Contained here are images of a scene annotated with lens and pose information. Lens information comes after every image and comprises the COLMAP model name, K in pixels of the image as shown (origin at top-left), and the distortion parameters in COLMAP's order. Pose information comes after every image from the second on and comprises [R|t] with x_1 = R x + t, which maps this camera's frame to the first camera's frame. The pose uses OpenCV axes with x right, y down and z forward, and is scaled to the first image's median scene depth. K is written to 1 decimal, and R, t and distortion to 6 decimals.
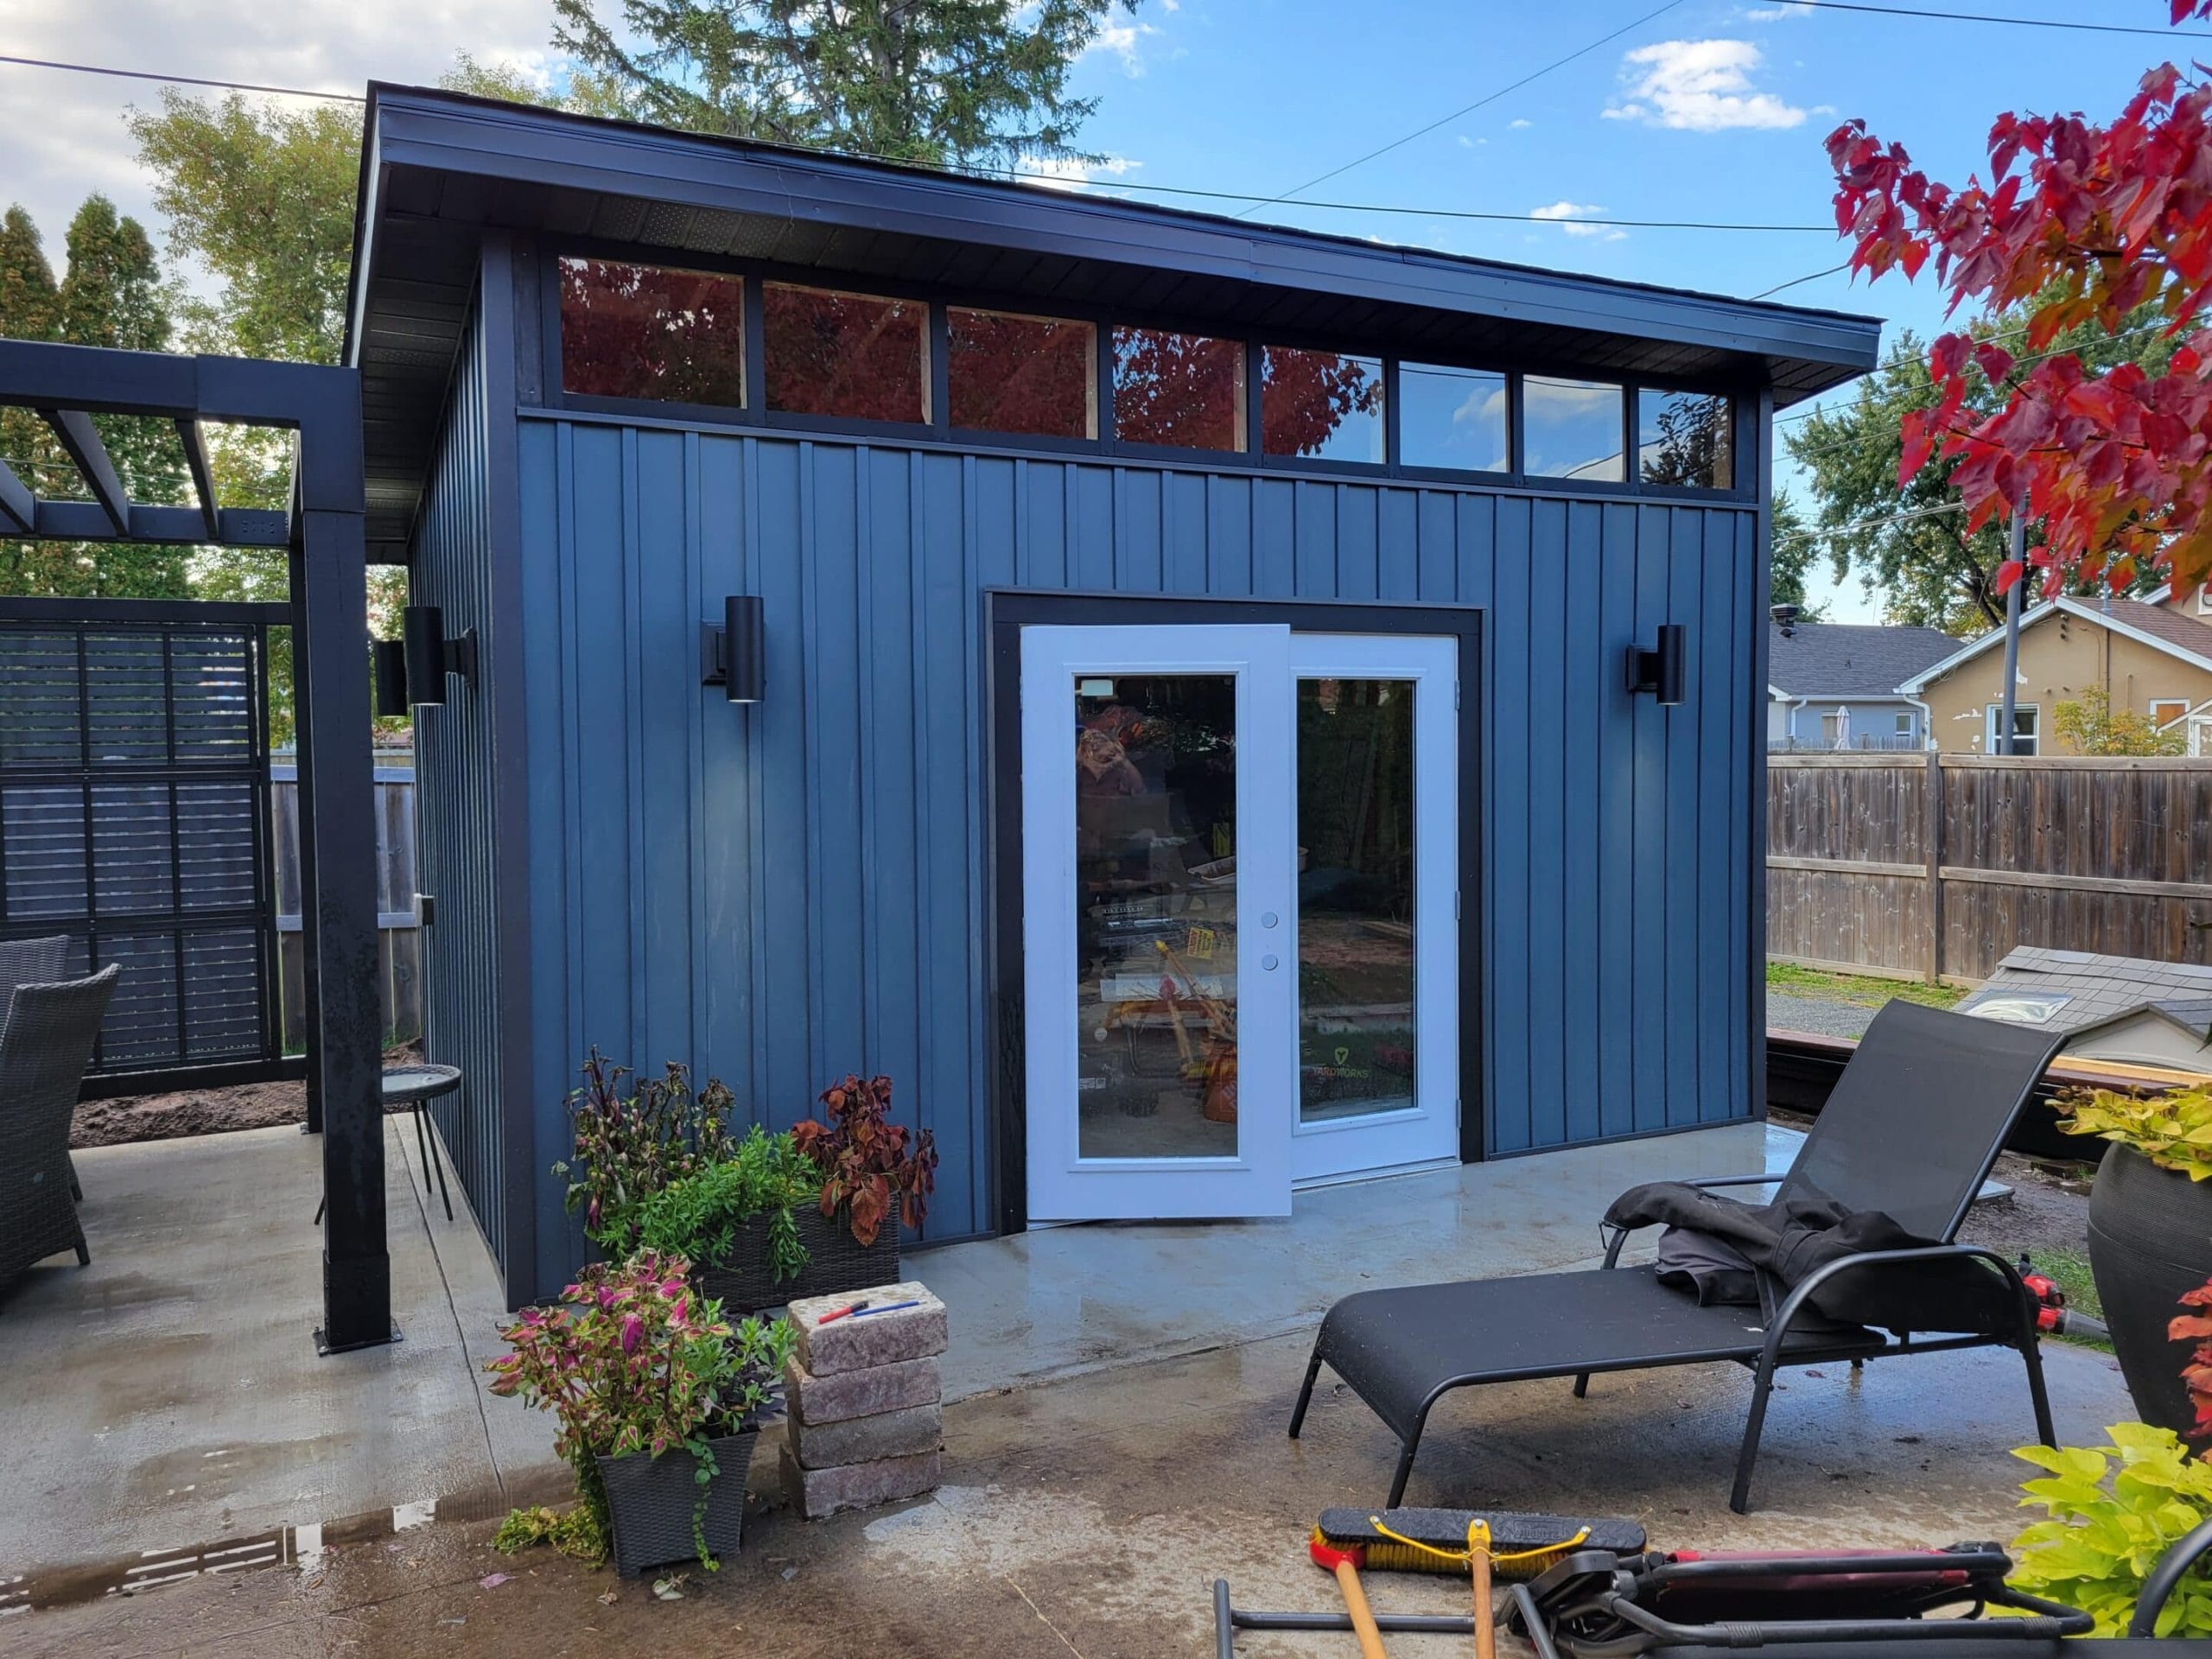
lens RADIAL K [[1629.5, 0, 1107.6], [0, 1629.5, 828.8], [0, 0, 1]] dist [0.055827, -0.035860]
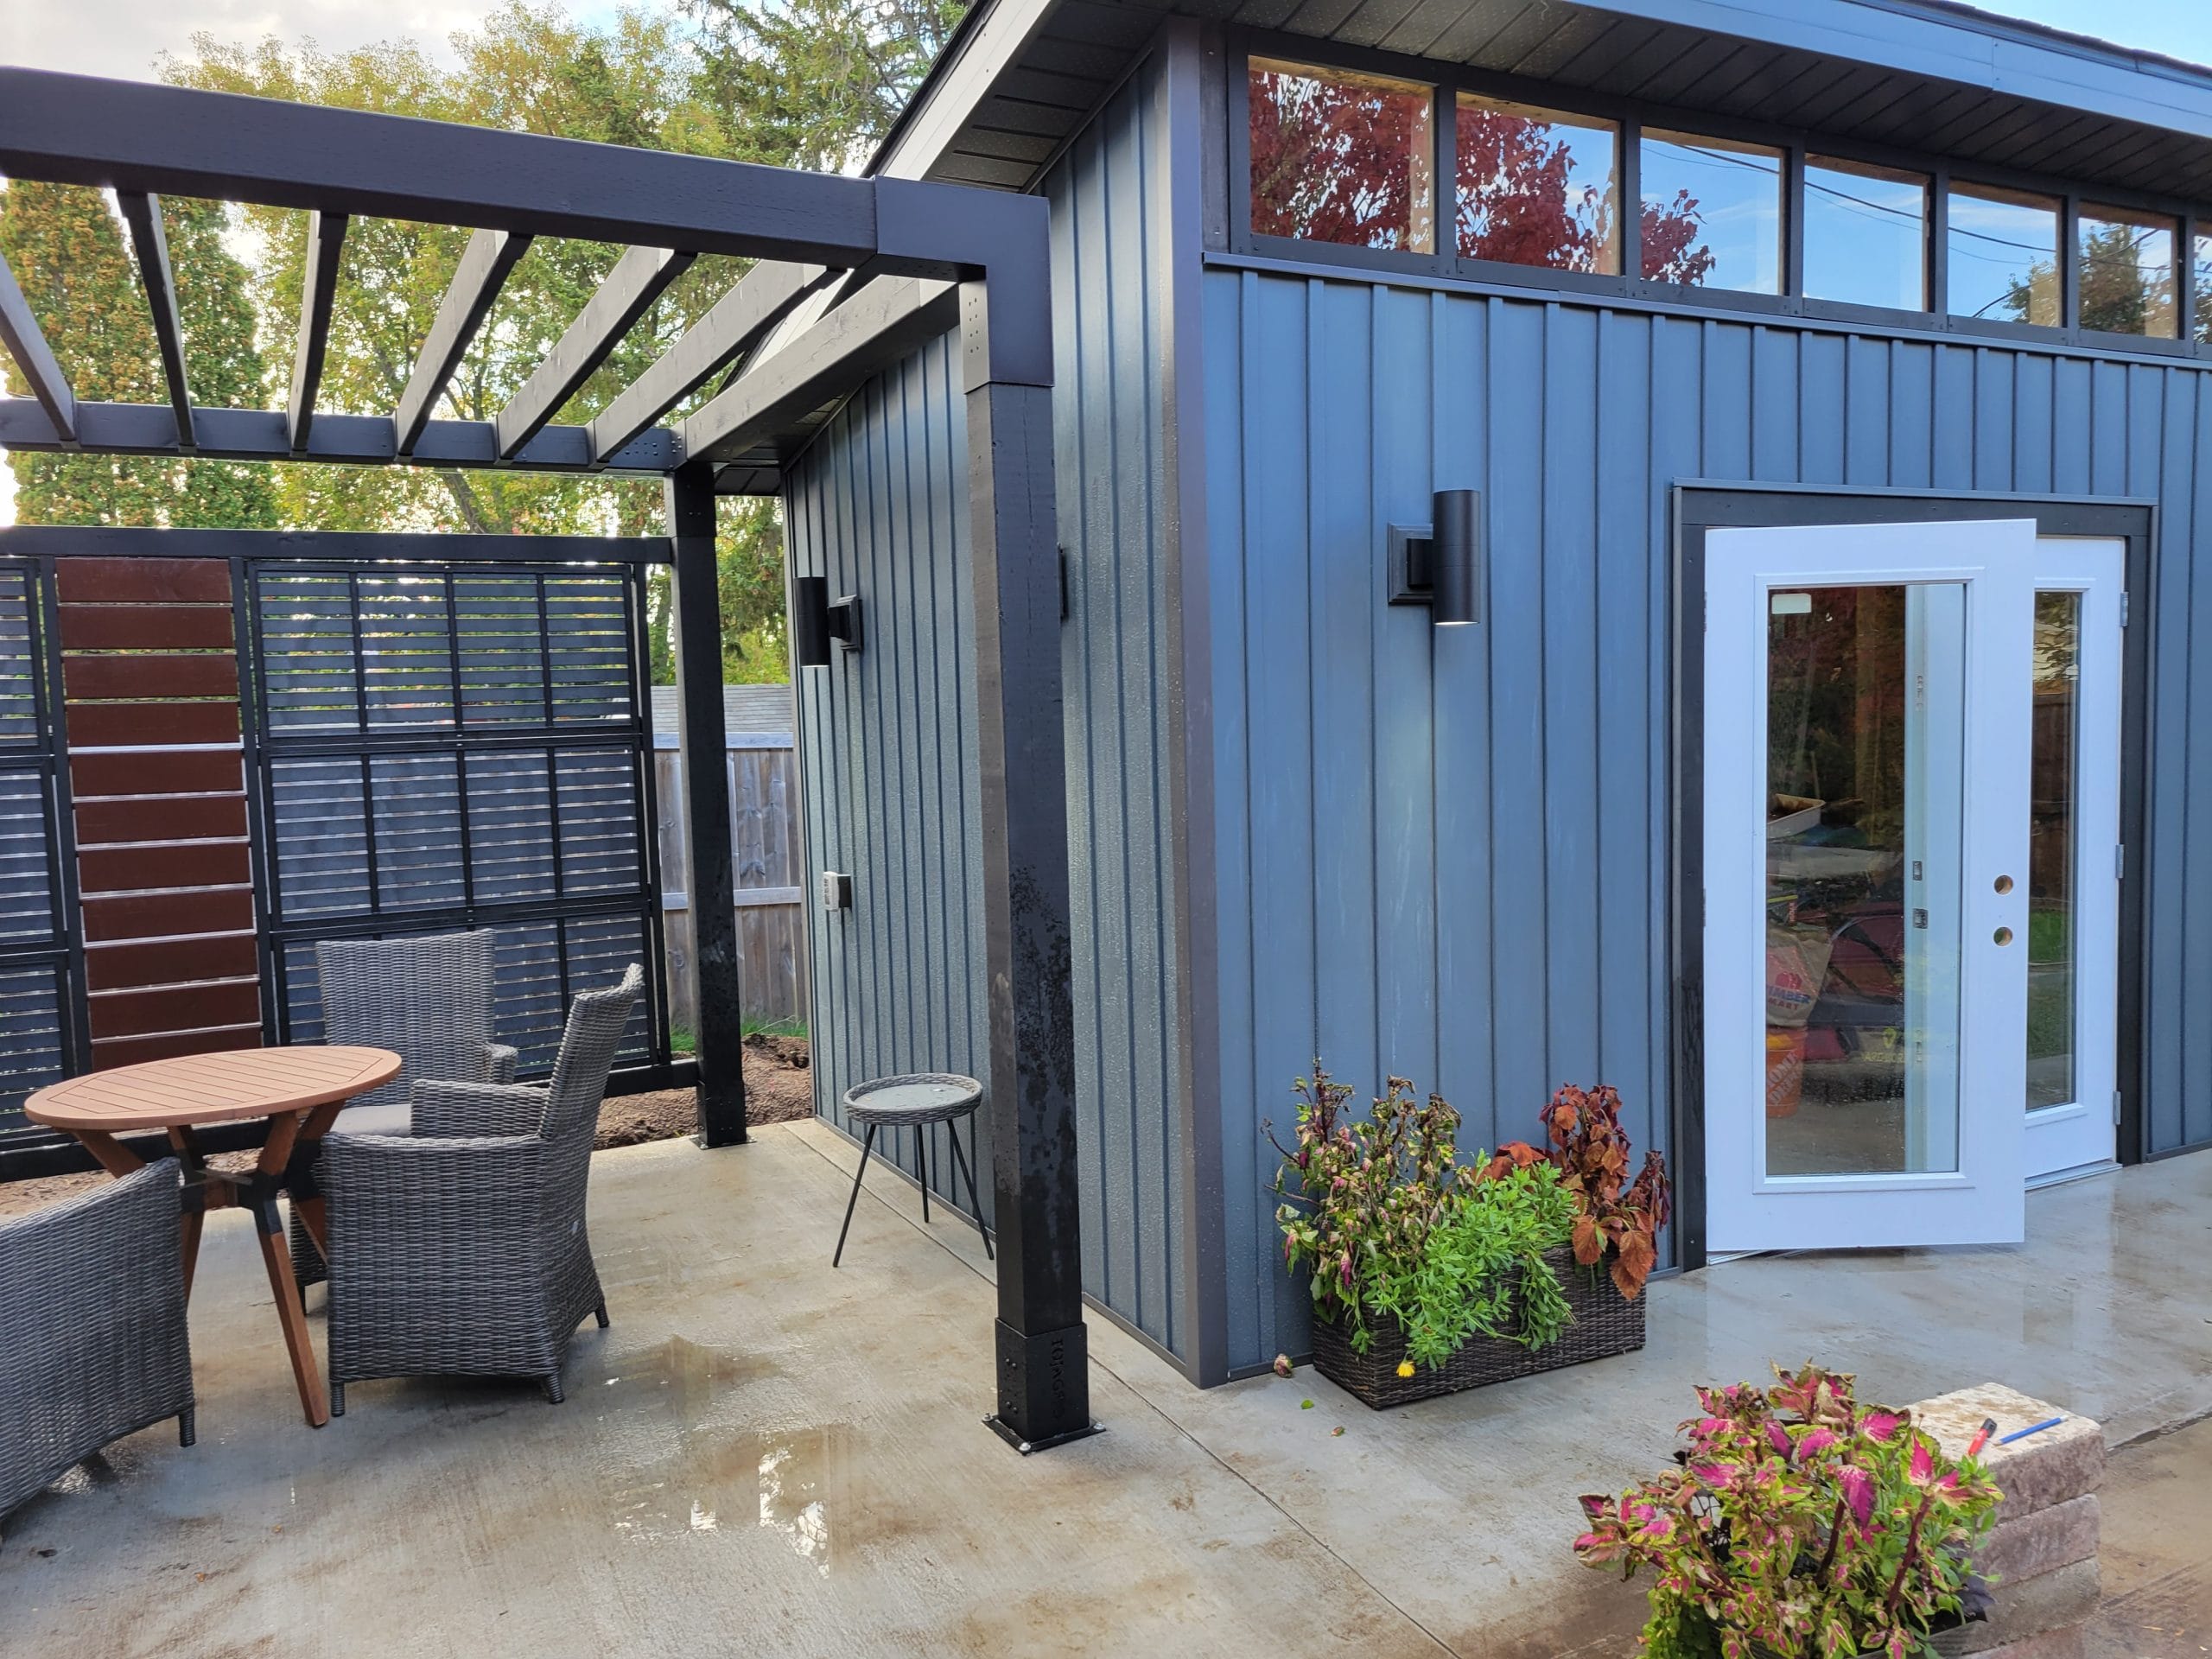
lens RADIAL K [[1629.5, 0, 1109.1], [0, 1629.5, 836.5], [0, 0, 1]] dist [0.055827, -0.035860]
pose [[0.999776, -0.020258, 0.006083, -0.342216], [0.020085, 0.999428, 0.027199, 0.000690], [-0.006631, -0.027071, 0.999612, 0.172249]]
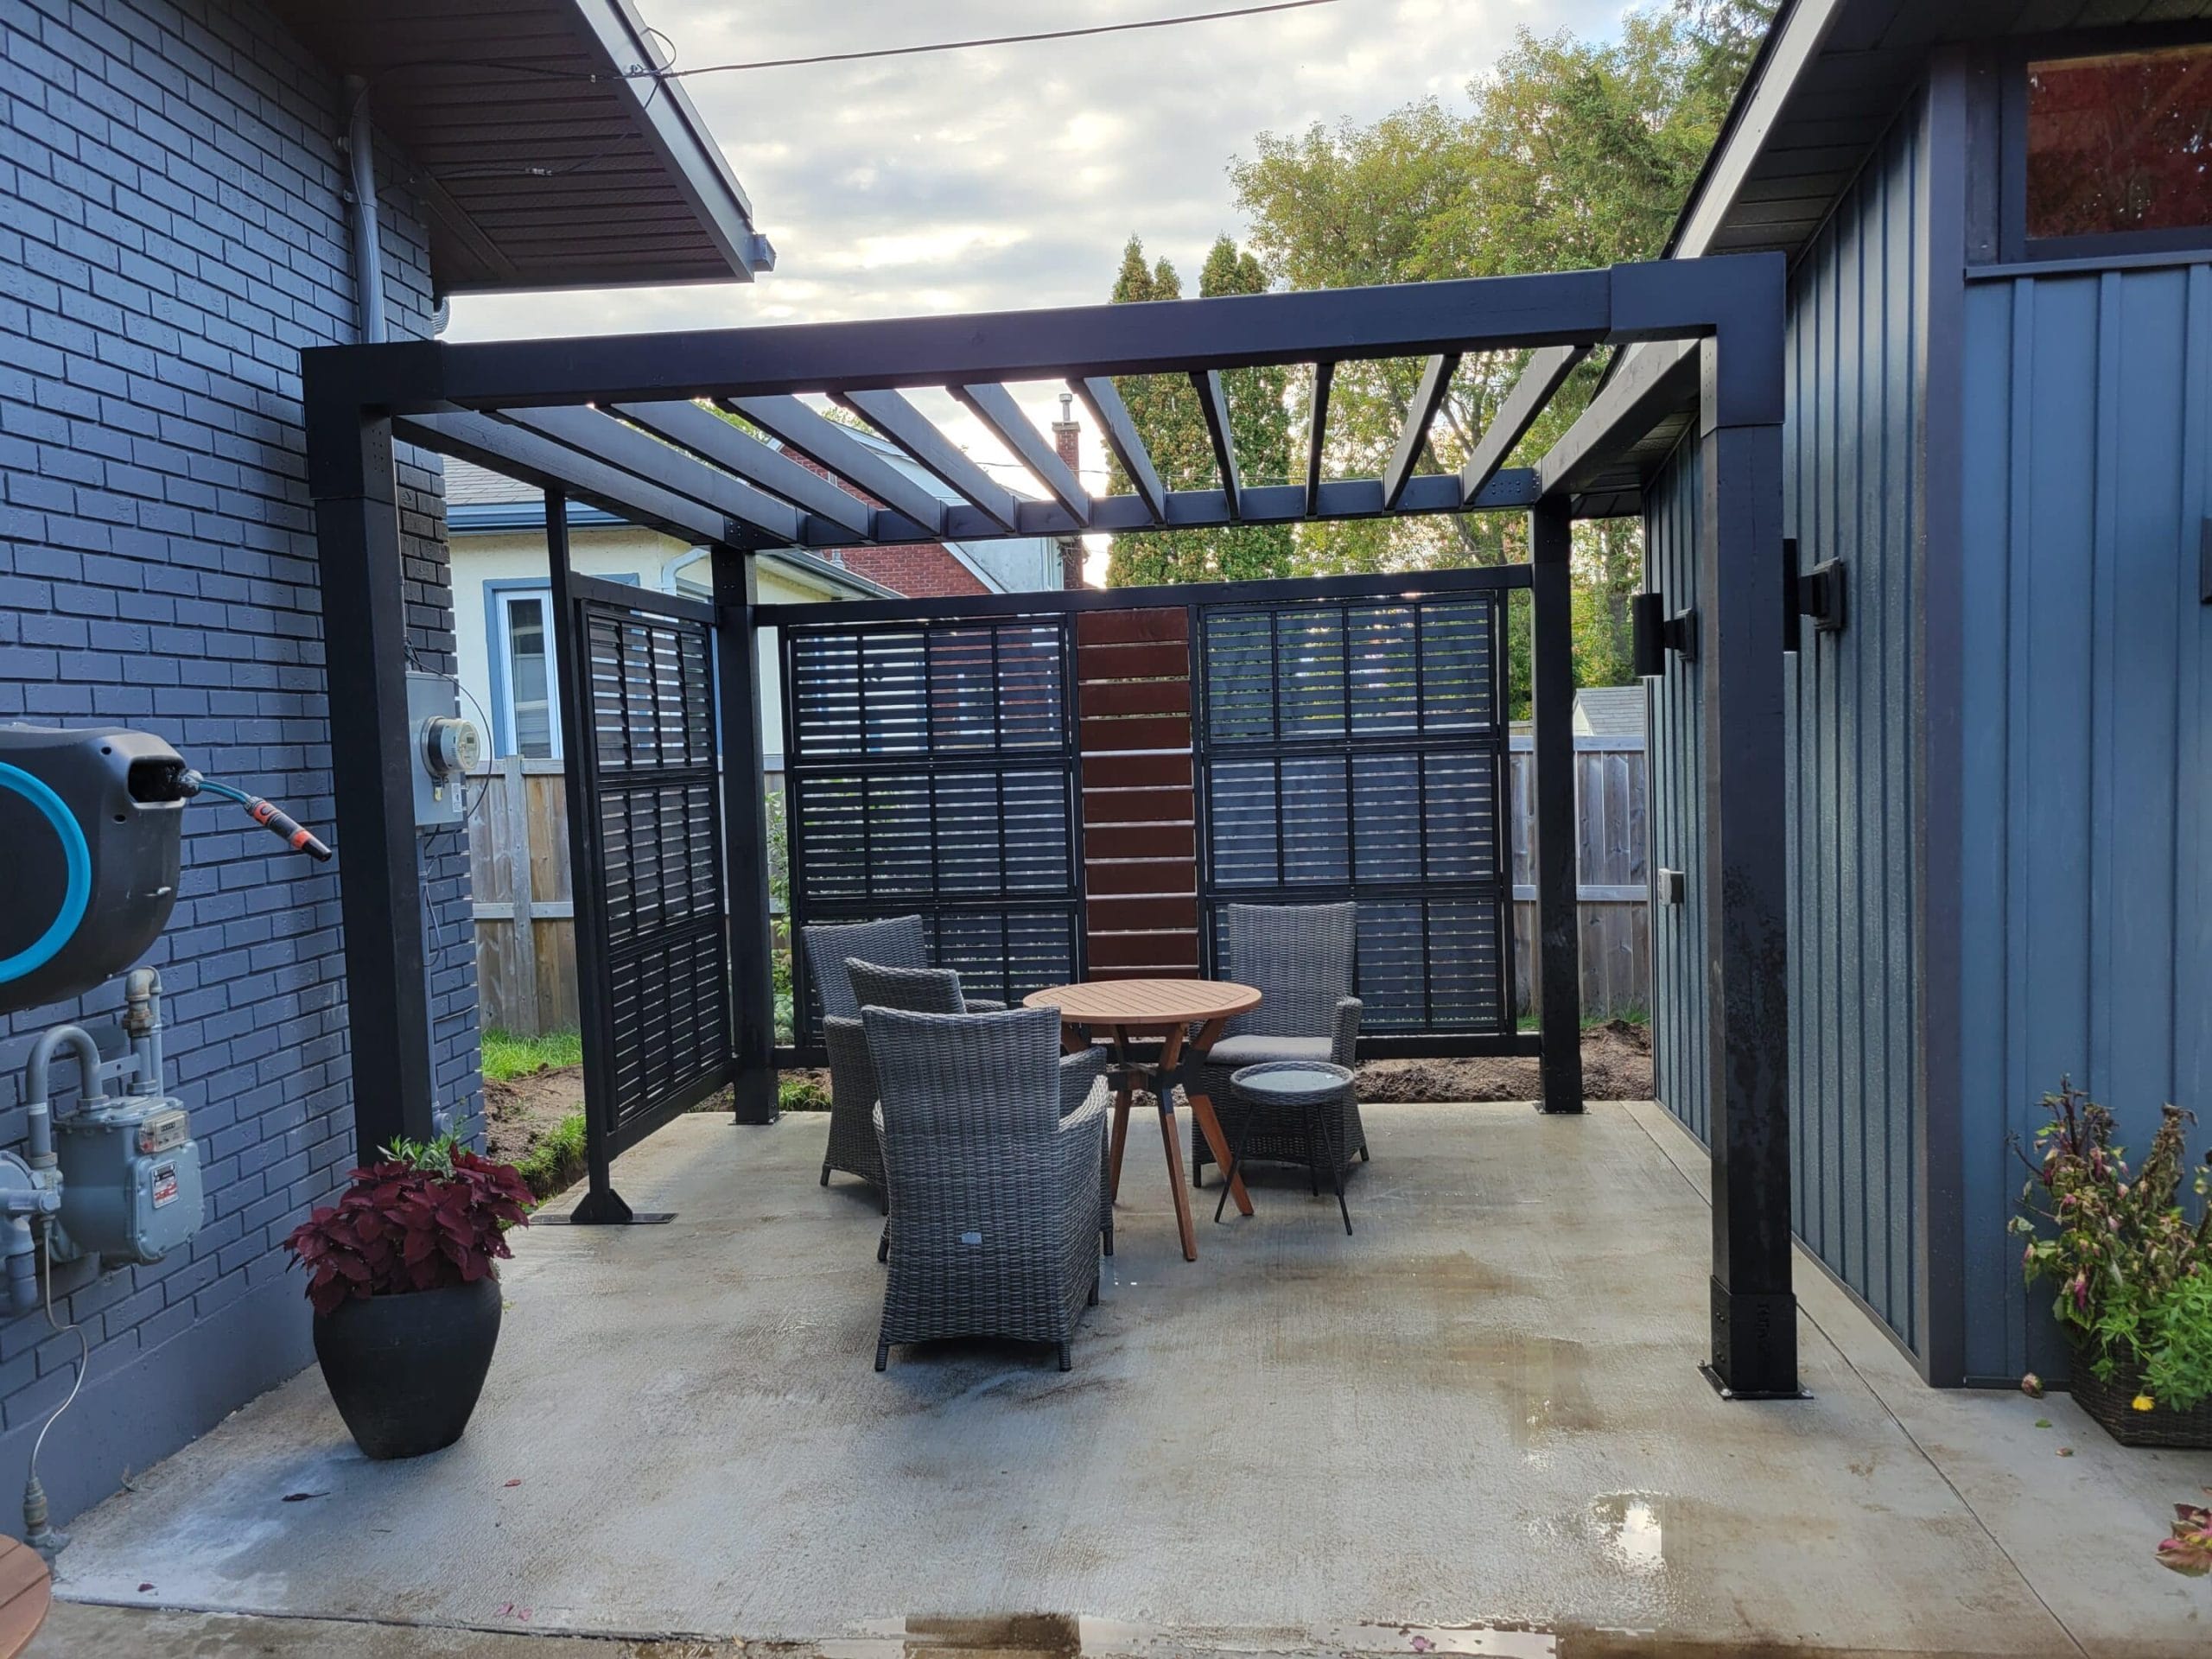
lens RADIAL K [[1629.5, 0, 1103.3], [0, 1629.5, 841.3], [0, 0, 1]] dist [0.055827, -0.035860]
pose [[0.832279, 0.014088, -0.554178, -0.212927], [-0.000042, 0.999679, 0.025350, 0.001125], [0.554357, -0.021075, 0.832012, 0.076843]]
